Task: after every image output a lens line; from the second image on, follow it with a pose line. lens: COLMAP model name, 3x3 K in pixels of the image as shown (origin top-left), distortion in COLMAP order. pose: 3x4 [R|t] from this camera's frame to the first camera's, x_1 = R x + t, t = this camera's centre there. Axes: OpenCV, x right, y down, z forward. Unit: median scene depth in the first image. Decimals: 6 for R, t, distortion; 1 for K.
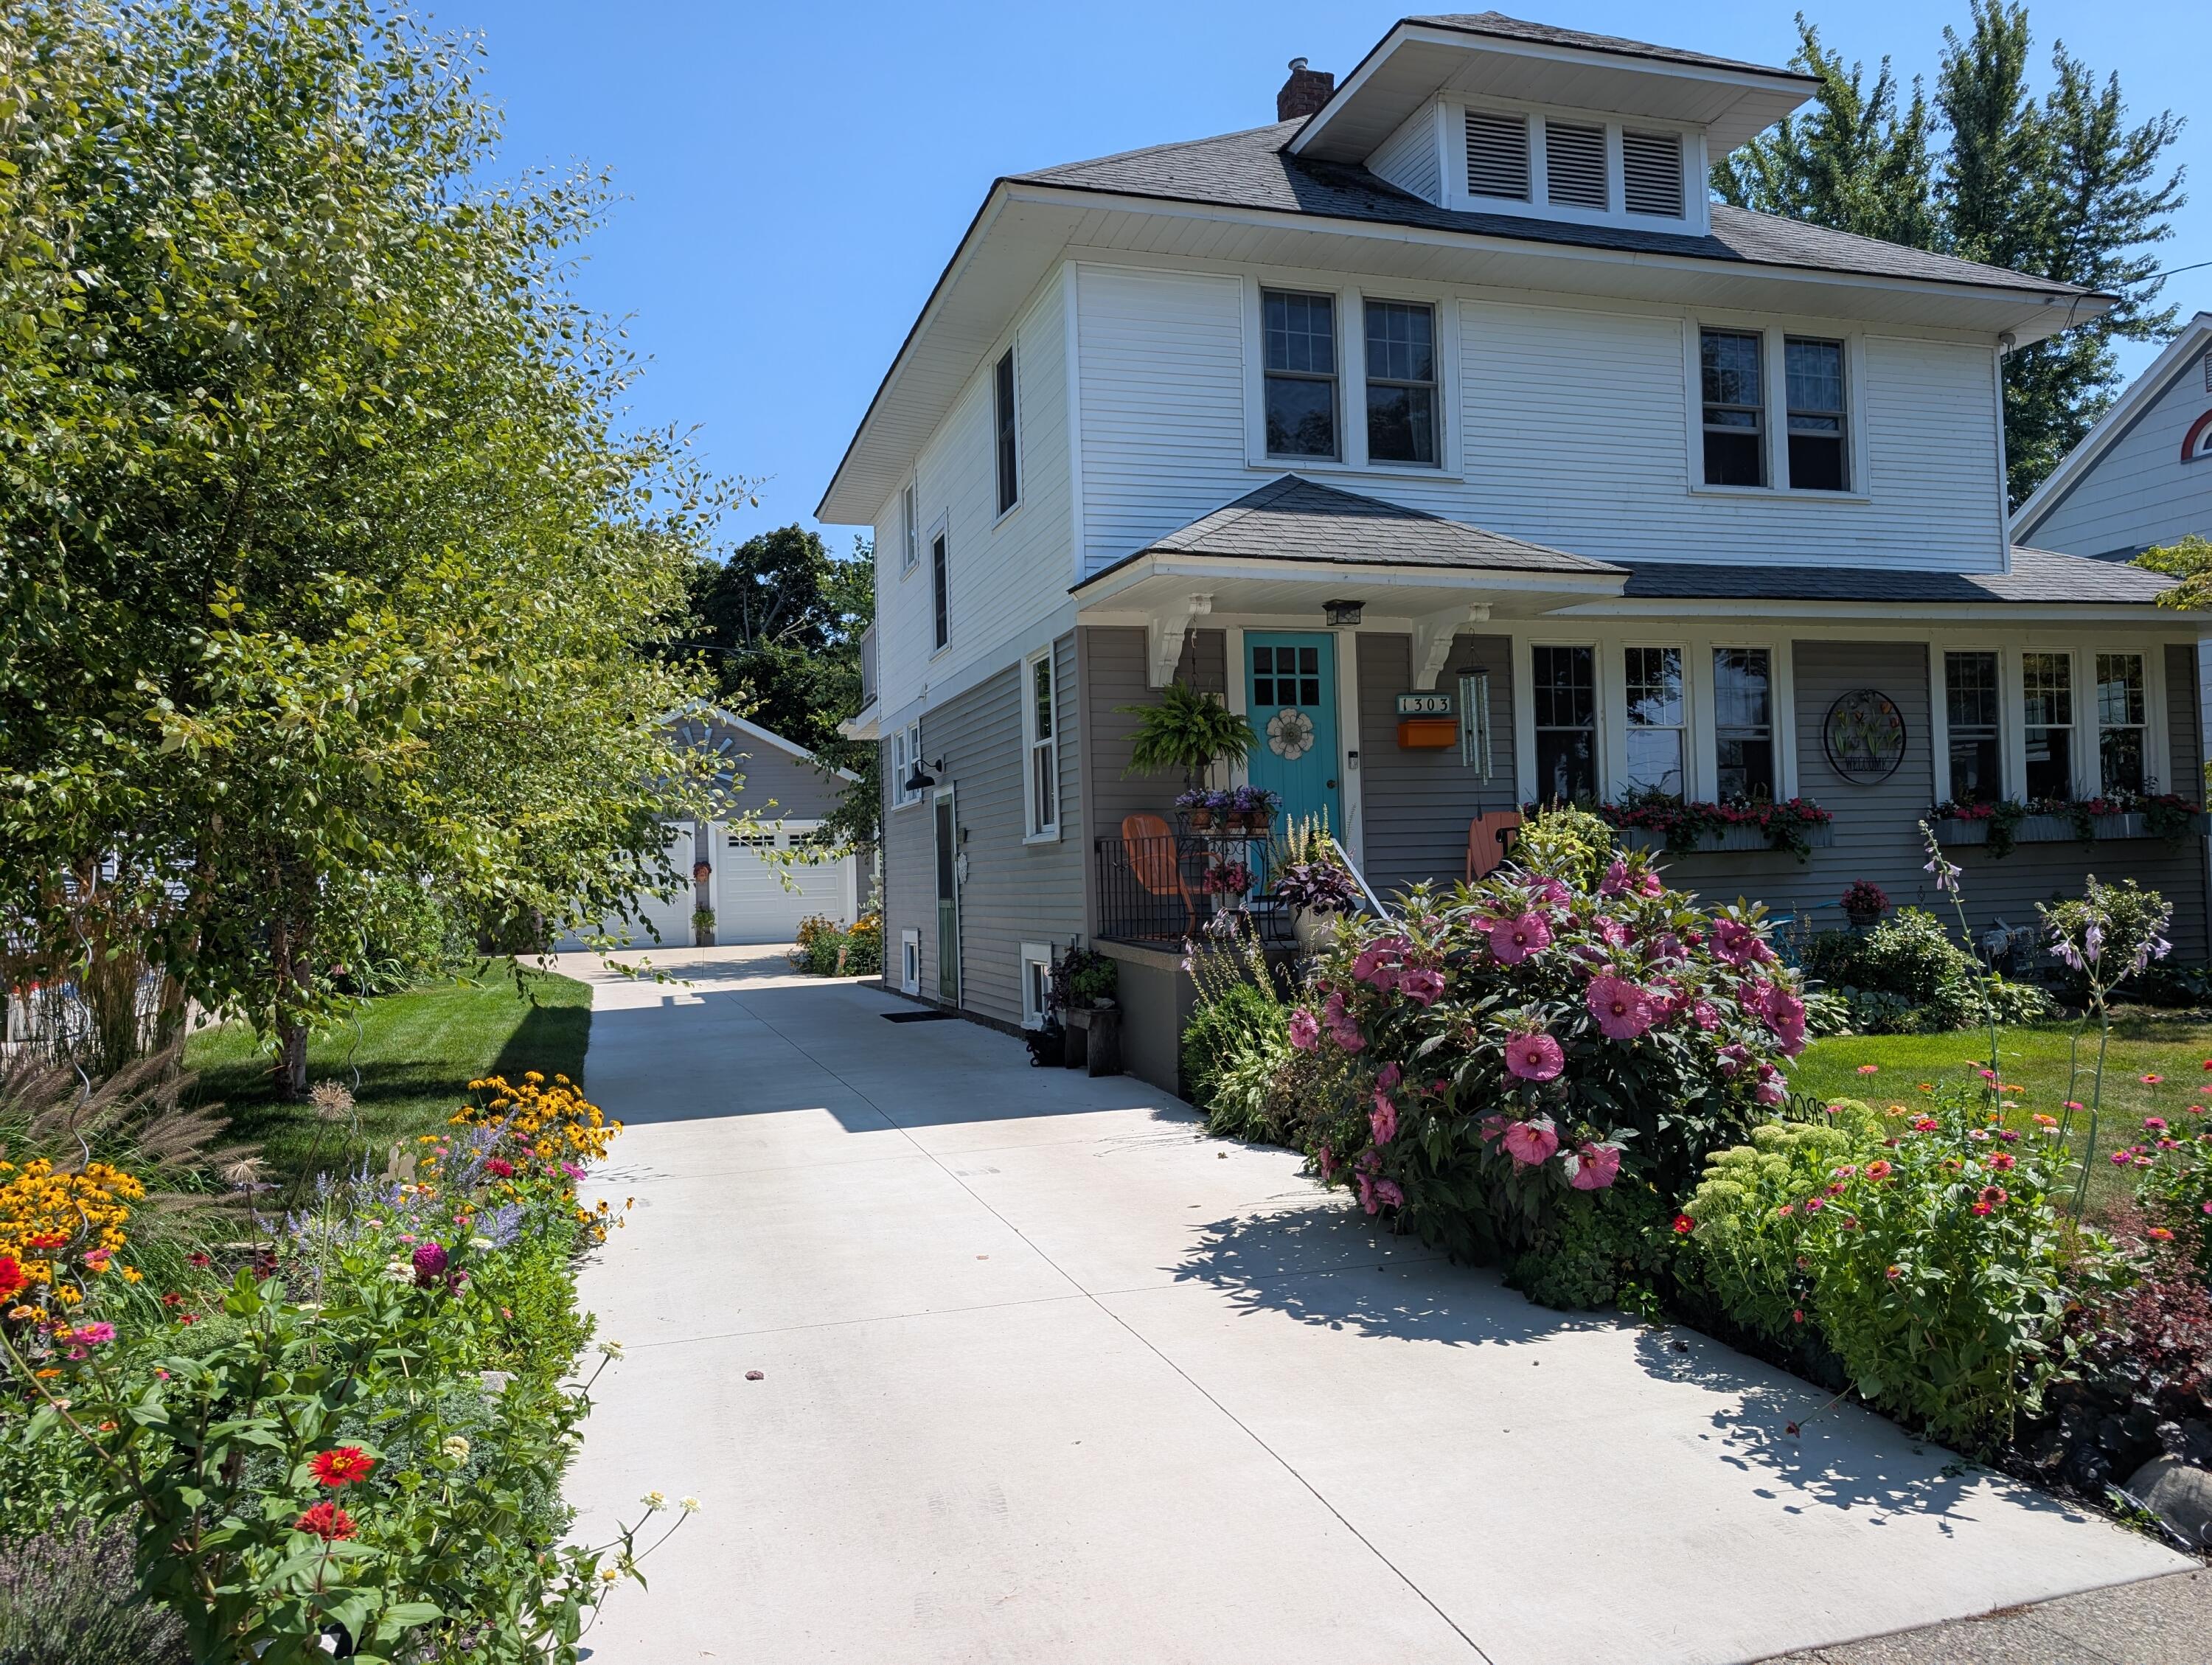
lens RADIAL K [[1579.3, 0, 1106.0], [0, 1579.3, 832.5], [0, 0, 1]] dist [-0.005583, -0.000236]
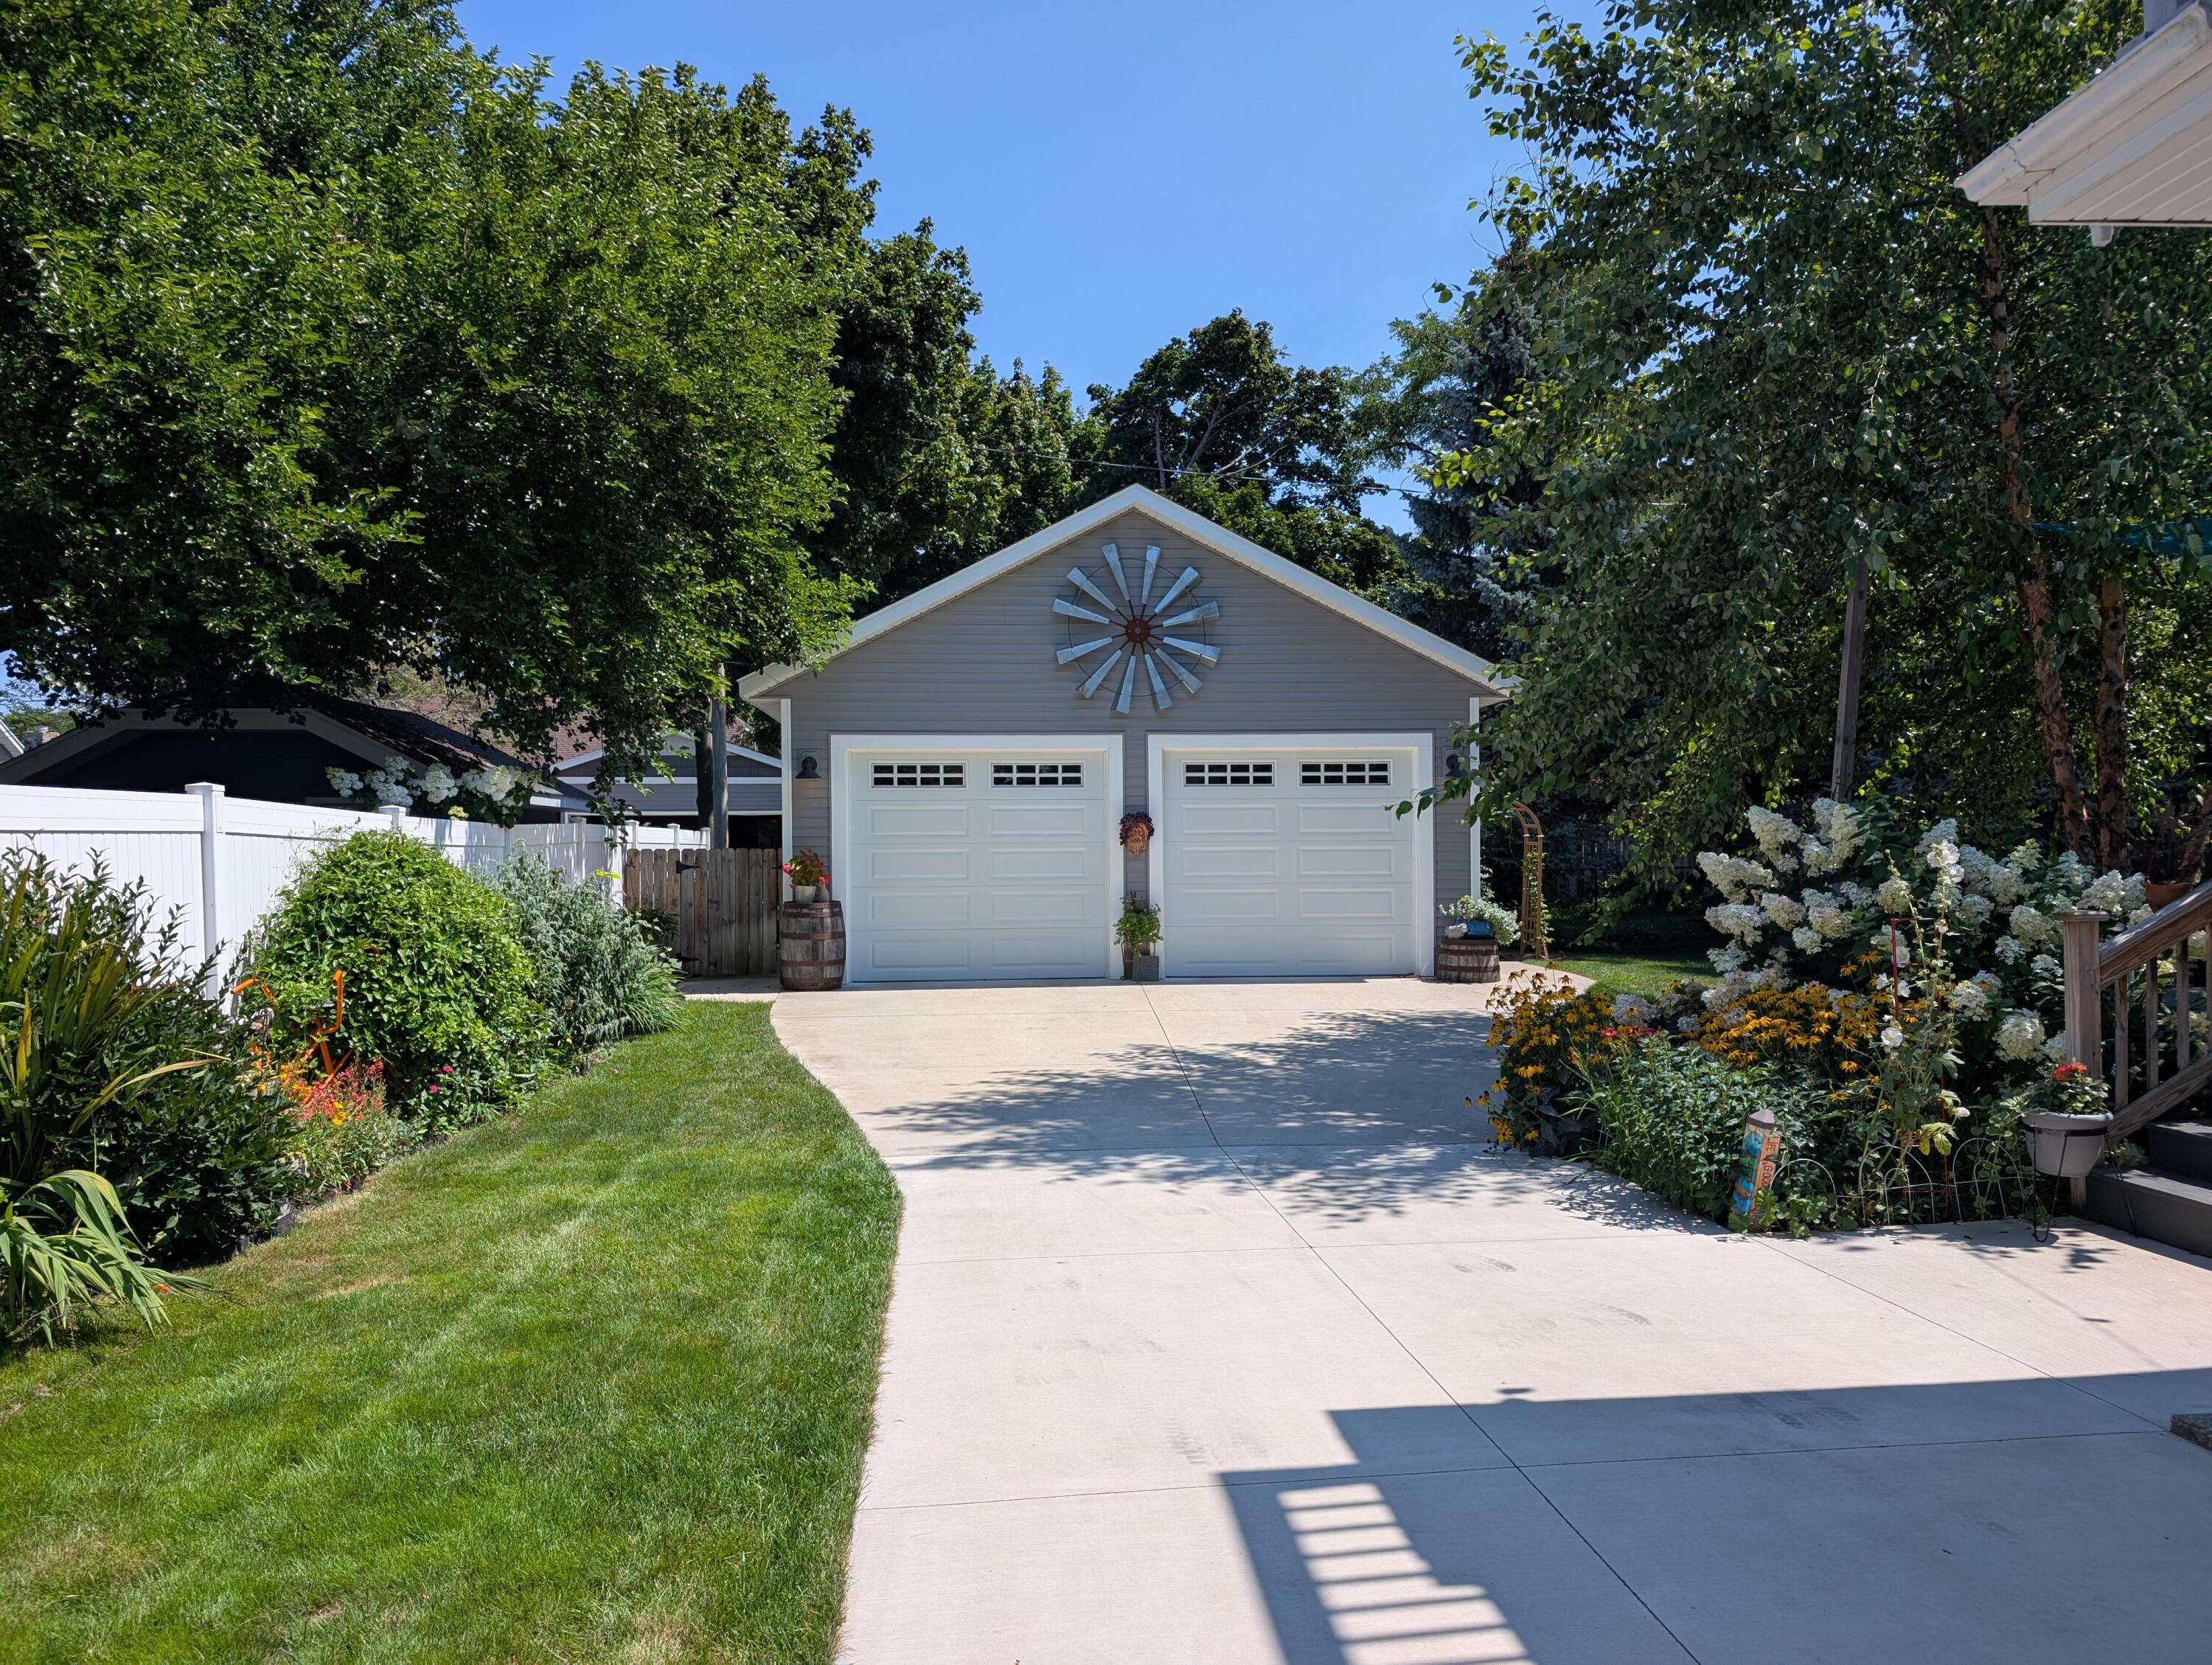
lens RADIAL K [[1579.3, 0, 1106.0], [0, 1579.3, 832.5], [0, 0, 1]] dist [-0.005583, -0.000236]
pose [[0.977192, 0.020891, -0.211330, -0.154630], [-0.015951, 0.999559, 0.025052, 0.011974], [0.211760, -0.021109, 0.977094, 0.492374]]
